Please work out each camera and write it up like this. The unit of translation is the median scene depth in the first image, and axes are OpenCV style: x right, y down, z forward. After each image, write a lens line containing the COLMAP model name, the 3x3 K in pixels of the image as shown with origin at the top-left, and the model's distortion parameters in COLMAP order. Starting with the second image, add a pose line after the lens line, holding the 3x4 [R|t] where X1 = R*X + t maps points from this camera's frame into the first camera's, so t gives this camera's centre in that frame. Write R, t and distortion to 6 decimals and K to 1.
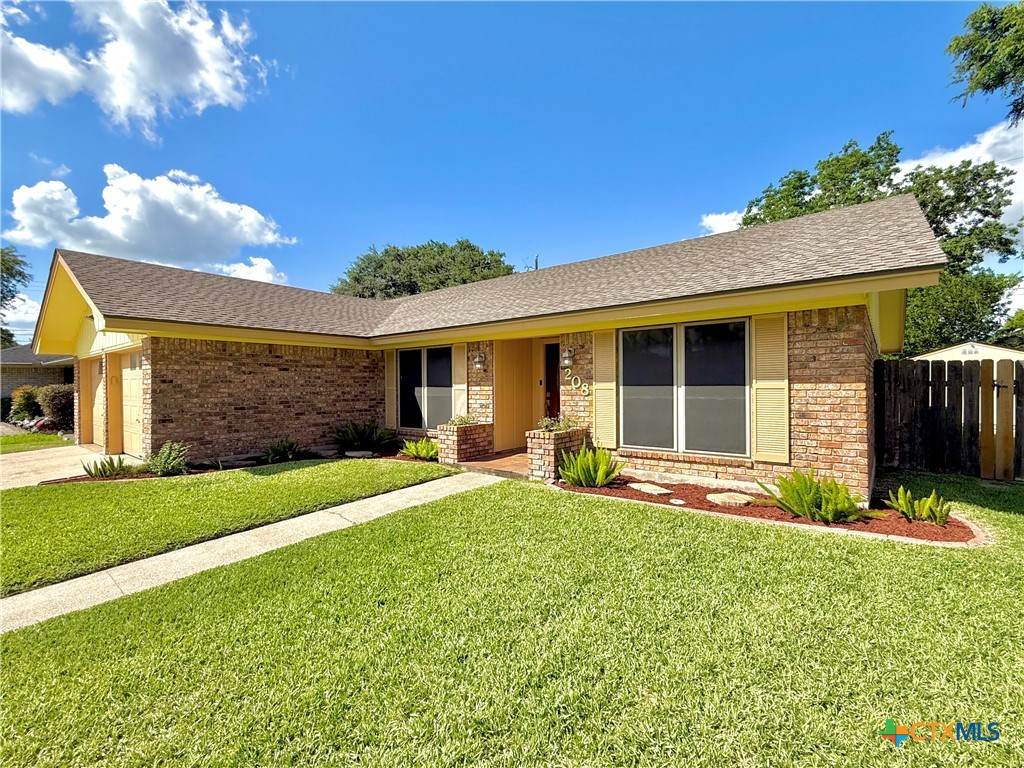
lens RADIAL K [[446.9, 0, 512.0], [0, 446.9, 384.0], [0, 0, 1]] dist [0.001051, 0.000100]
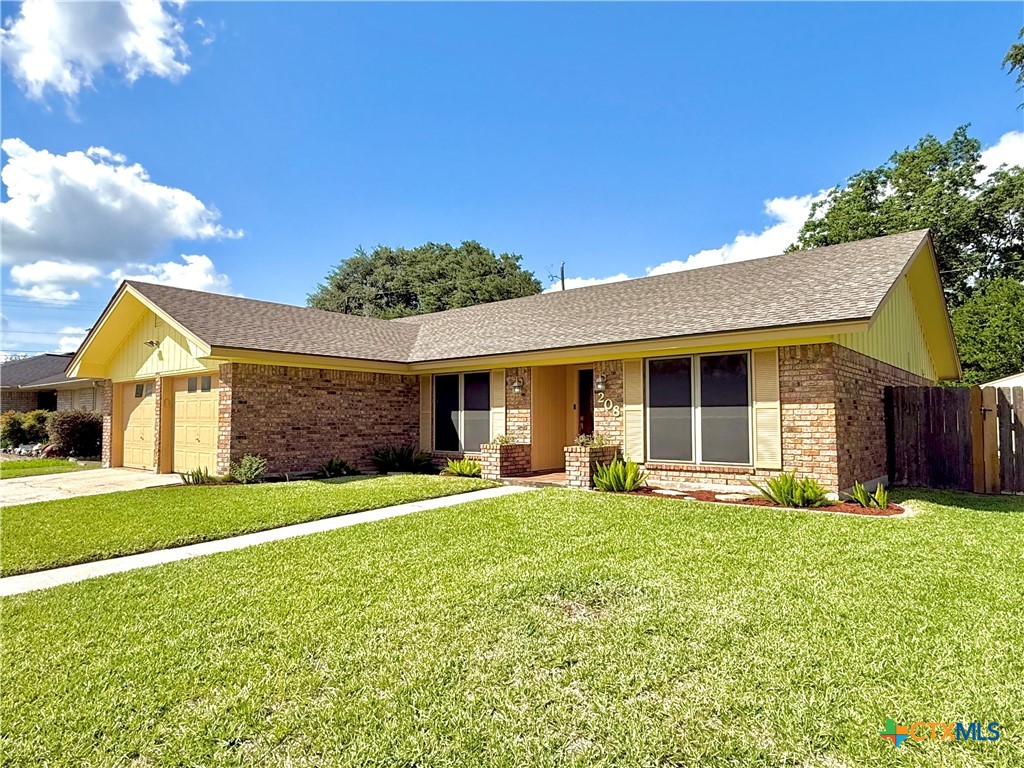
lens RADIAL K [[590.5, 0, 512.0], [0, 590.5, 384.0], [0, 0, 1]] dist [-0.003892, -0.000990]
pose [[0.999754, 0.005011, -0.021624, -0.061888], [-0.006274, 0.998255, -0.058714, 0.030394], [0.021292, 0.058835, 0.998041, -0.453545]]
